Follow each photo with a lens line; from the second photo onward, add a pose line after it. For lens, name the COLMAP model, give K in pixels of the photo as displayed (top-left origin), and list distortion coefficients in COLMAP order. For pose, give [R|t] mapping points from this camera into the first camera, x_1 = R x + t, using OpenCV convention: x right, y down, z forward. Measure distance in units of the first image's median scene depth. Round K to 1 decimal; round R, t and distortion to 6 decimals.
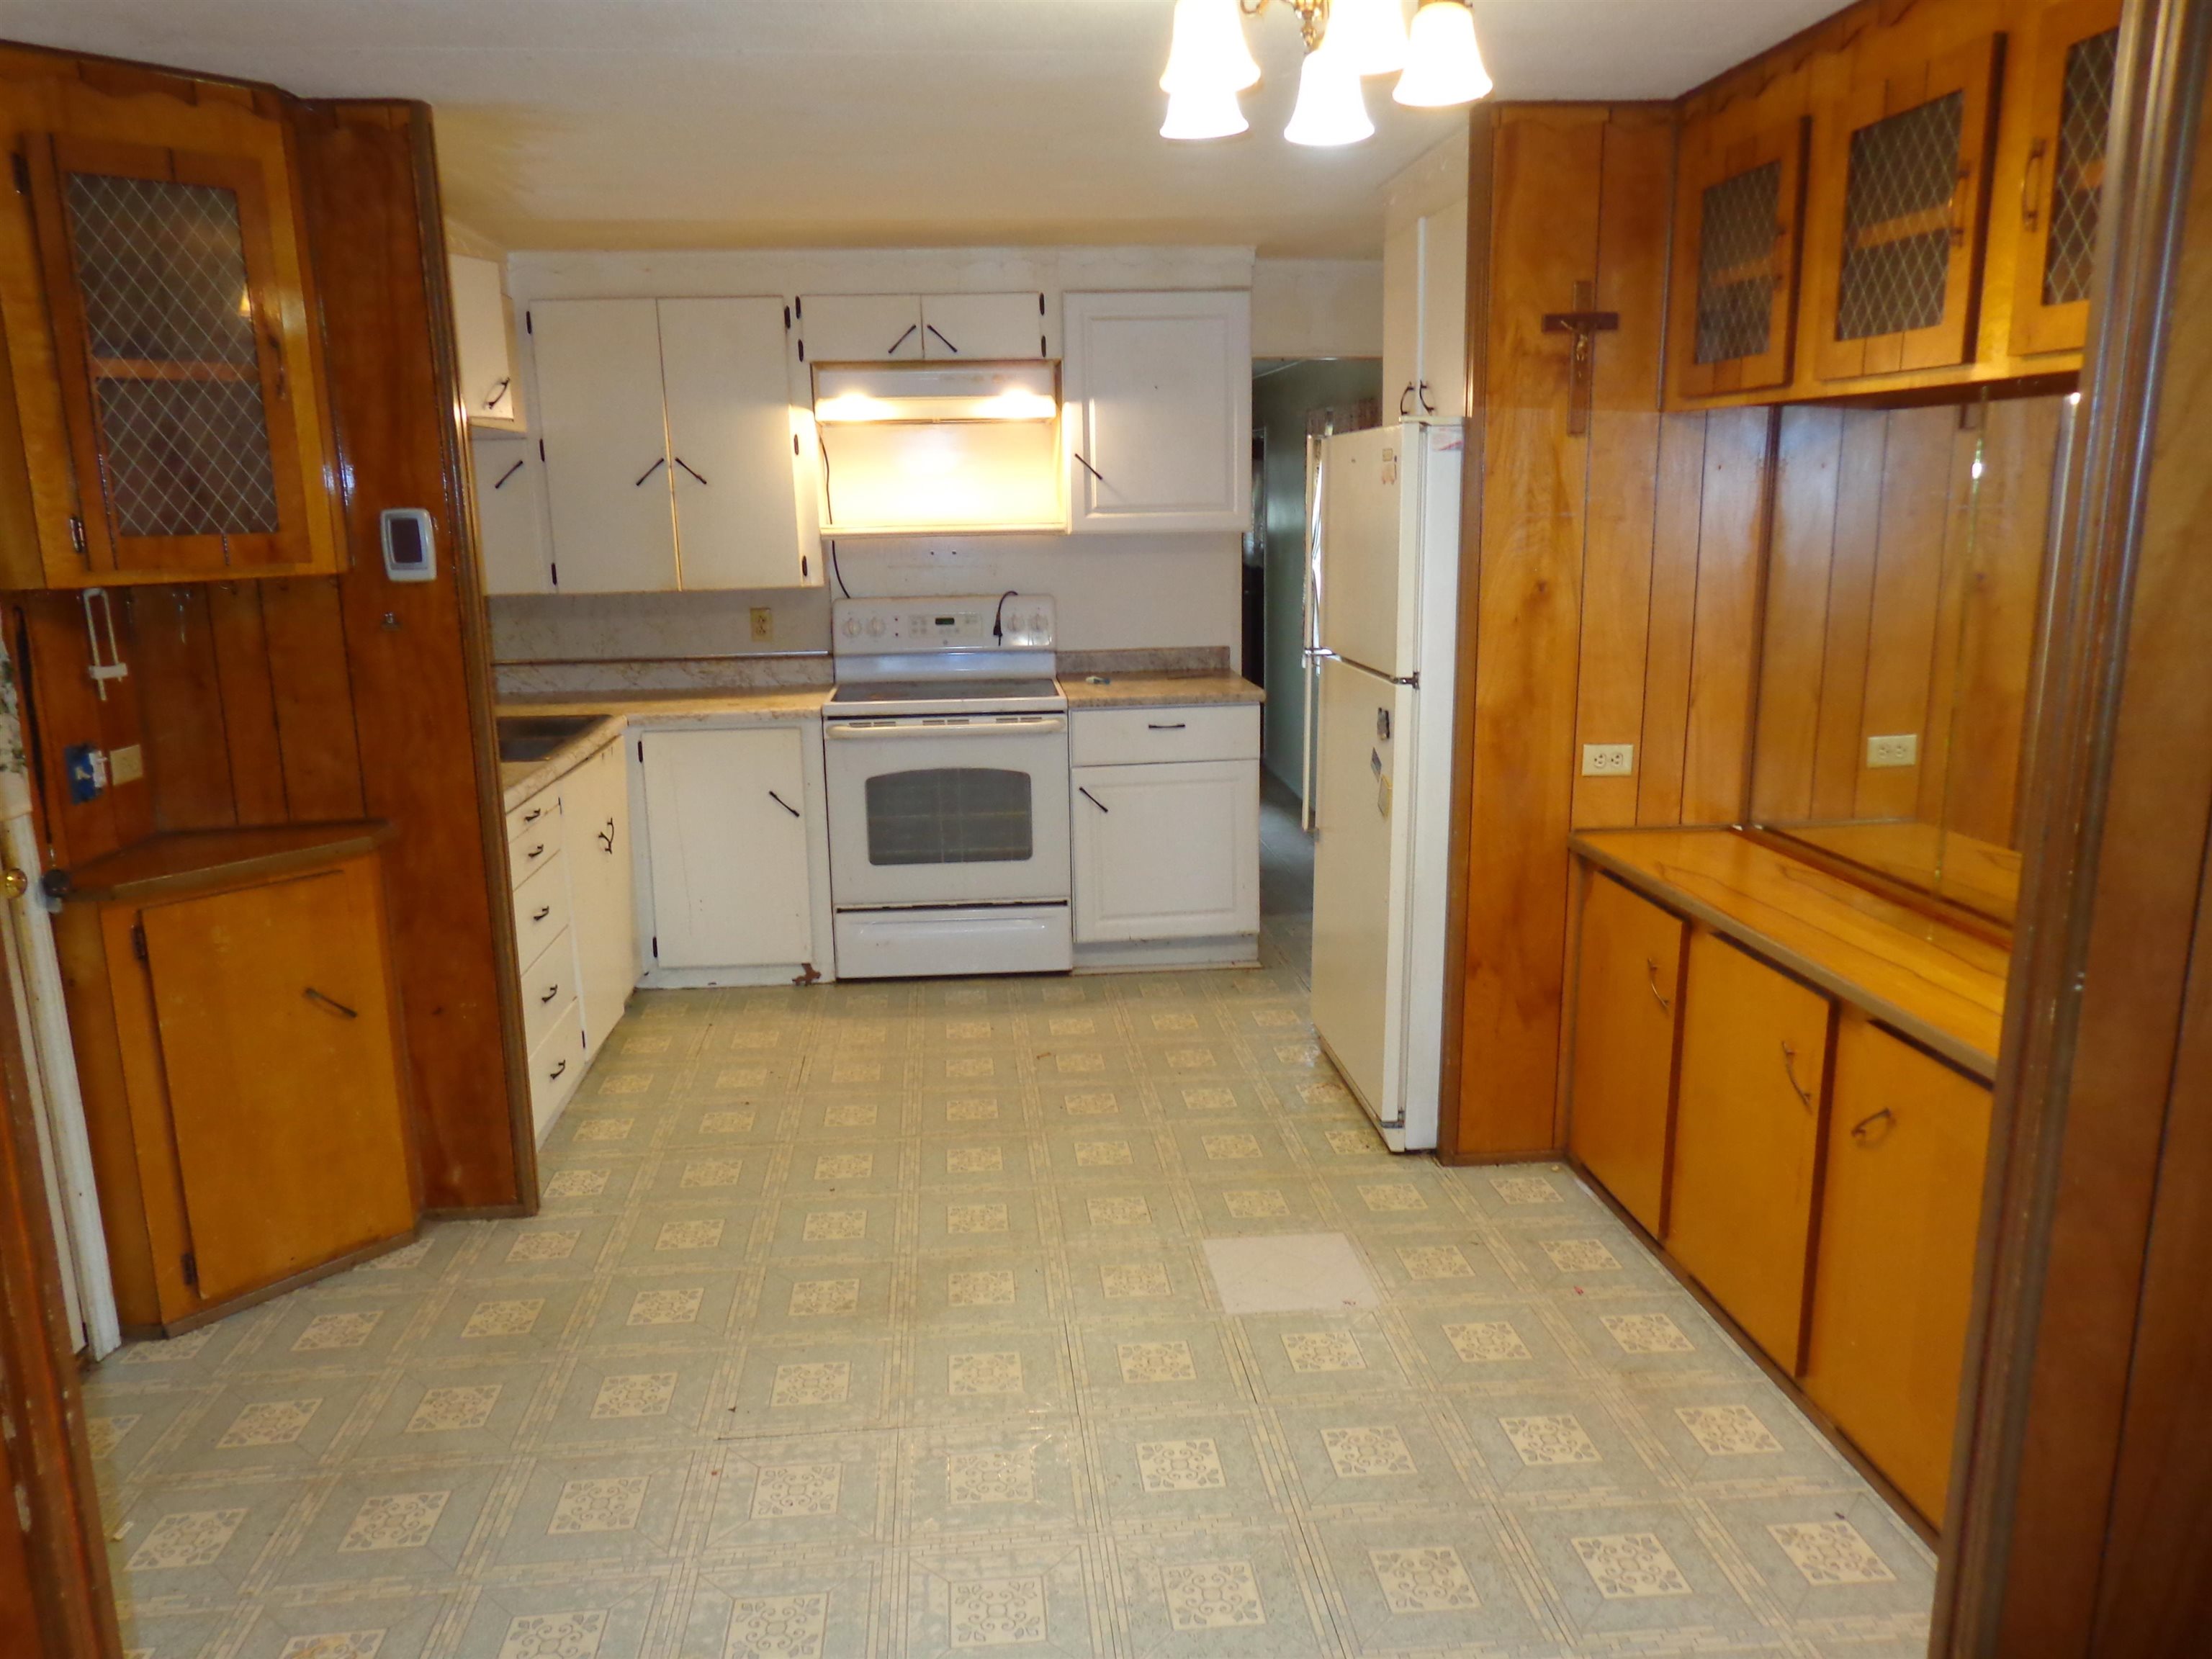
lens RADIAL K [[1575.4, 0, 1100.2], [0, 1575.4, 827.7], [0, 0, 1]] dist [-0.001293, 0.007253]
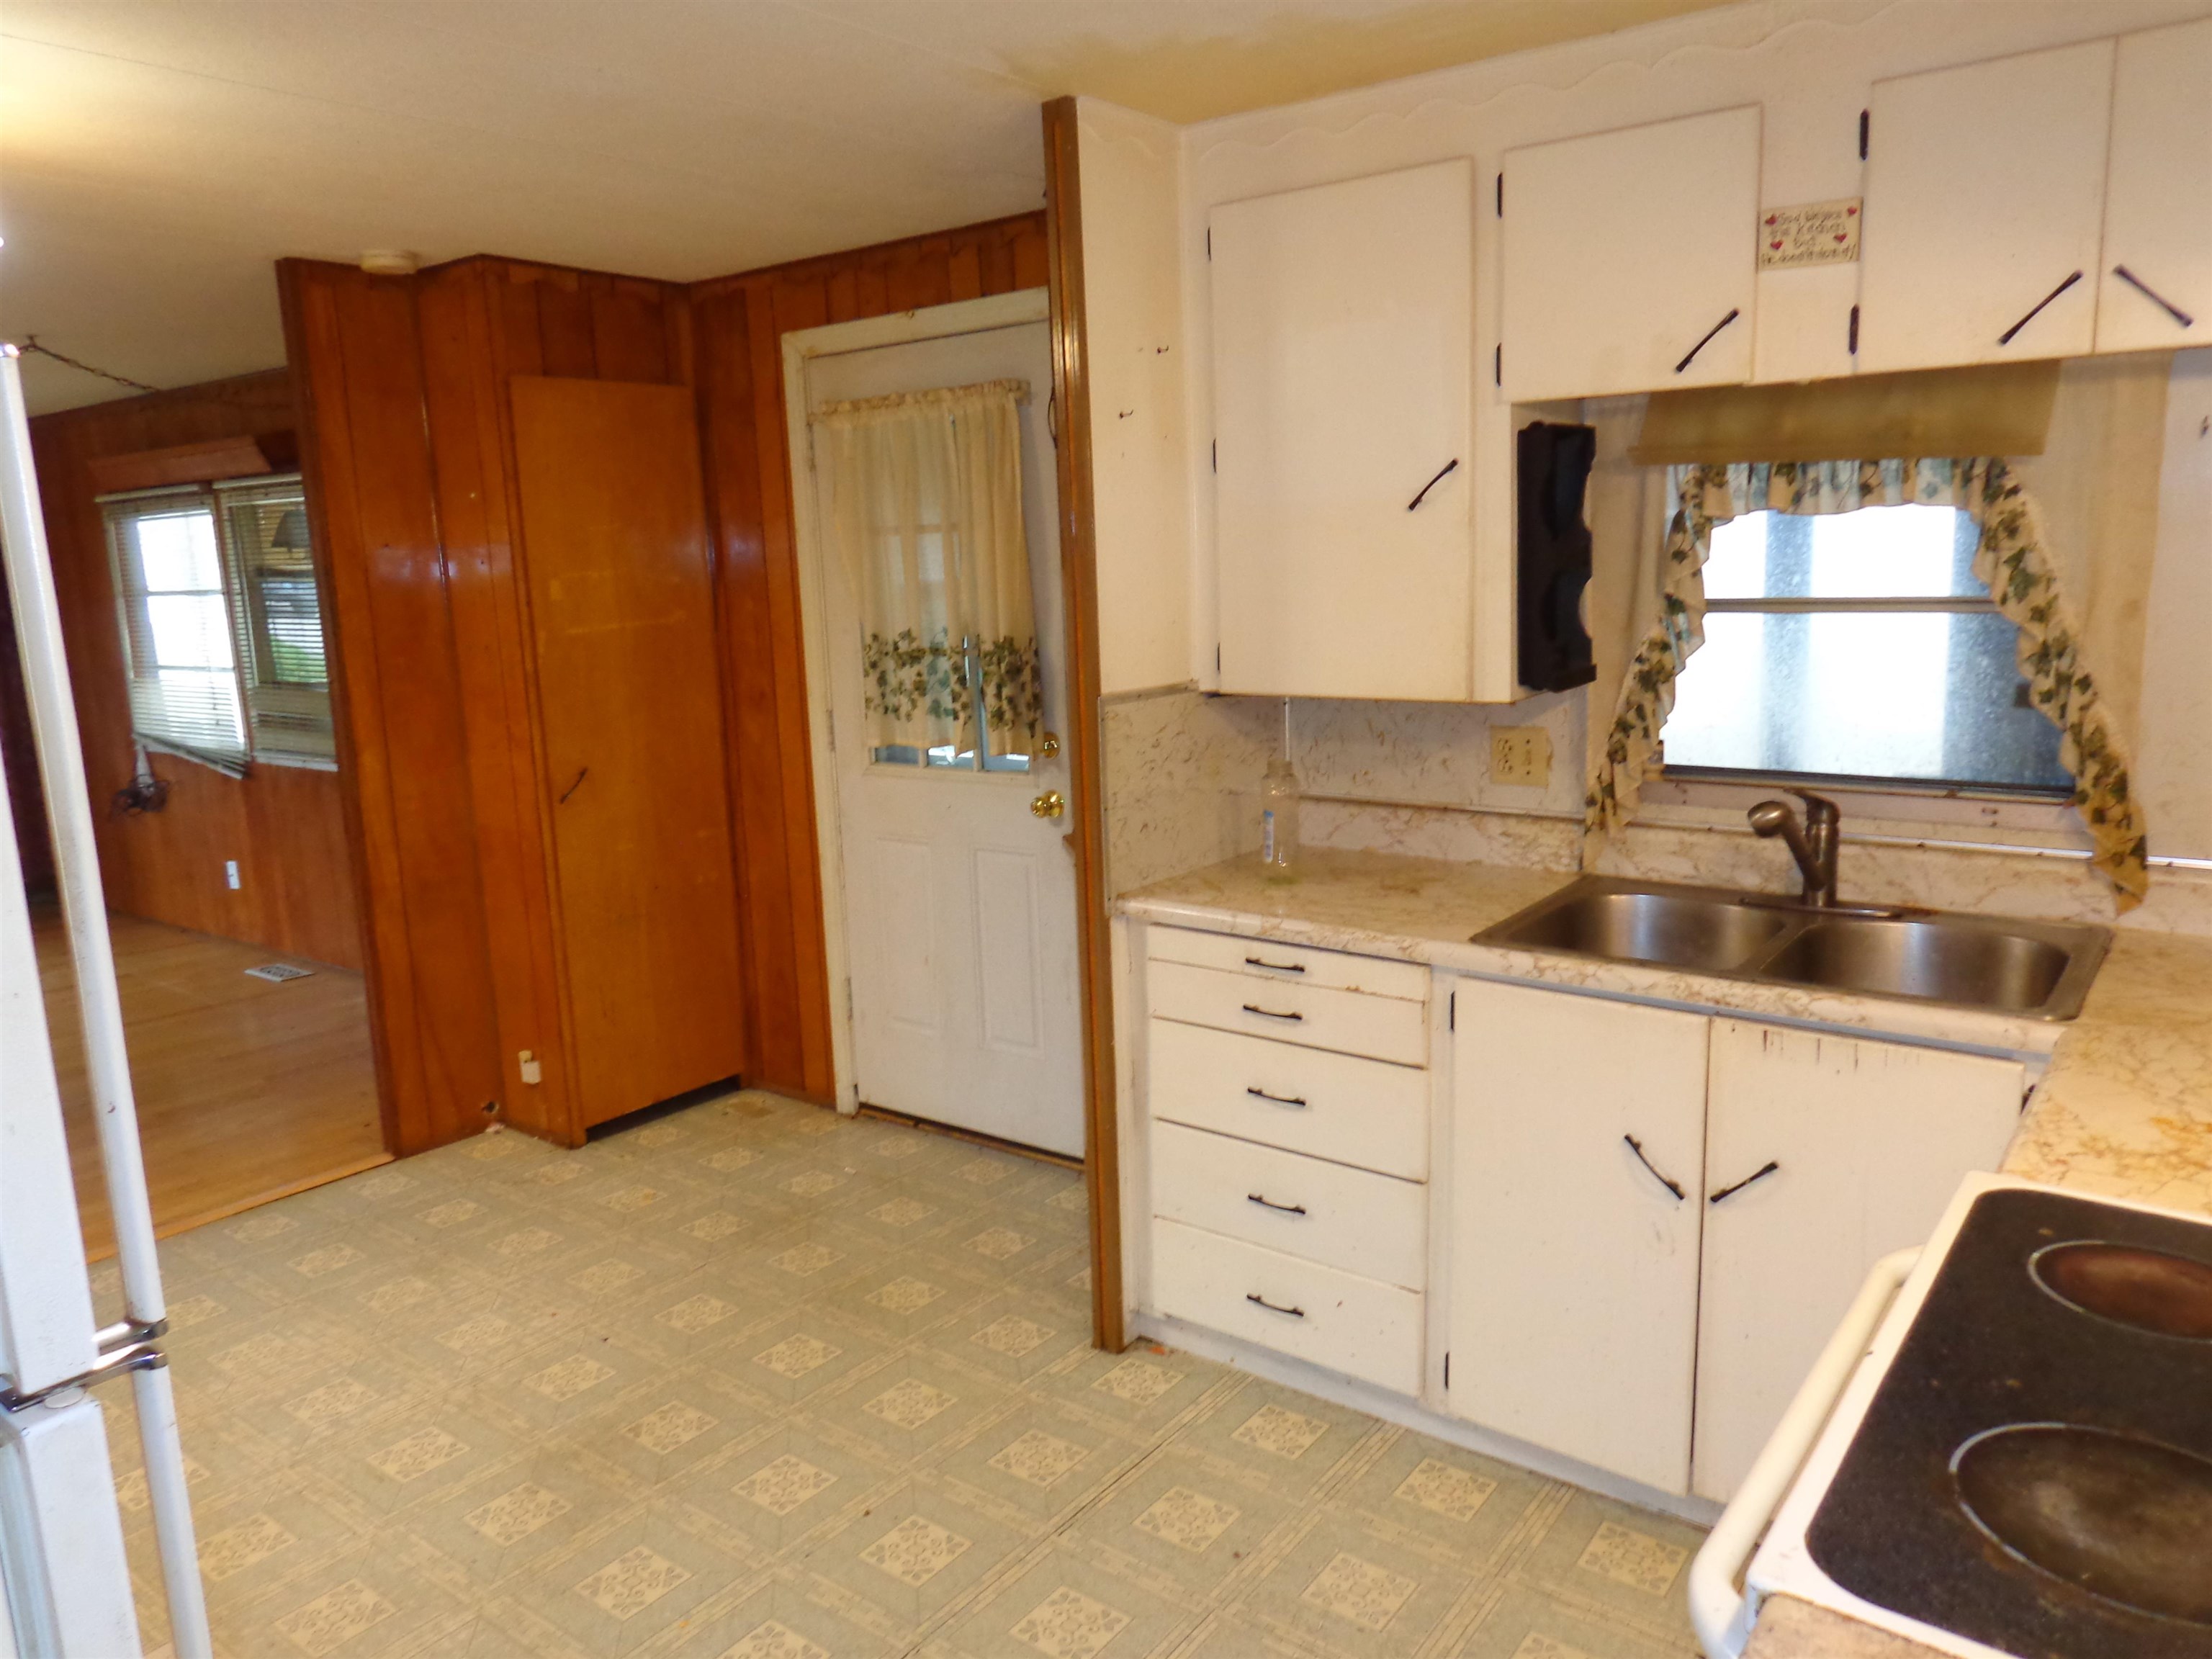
lens RADIAL K [[1578.7, 0, 1070.1], [0, 1578.7, 825.3], [0, 0, 1]] dist [0.006727, 0.003077]
pose [[-0.689239, 0.168532, -0.704661, 0.162996], [-0.105504, 0.938859, 0.327740, -0.229453], [0.716812, 0.300235, -0.629317, 1.051311]]
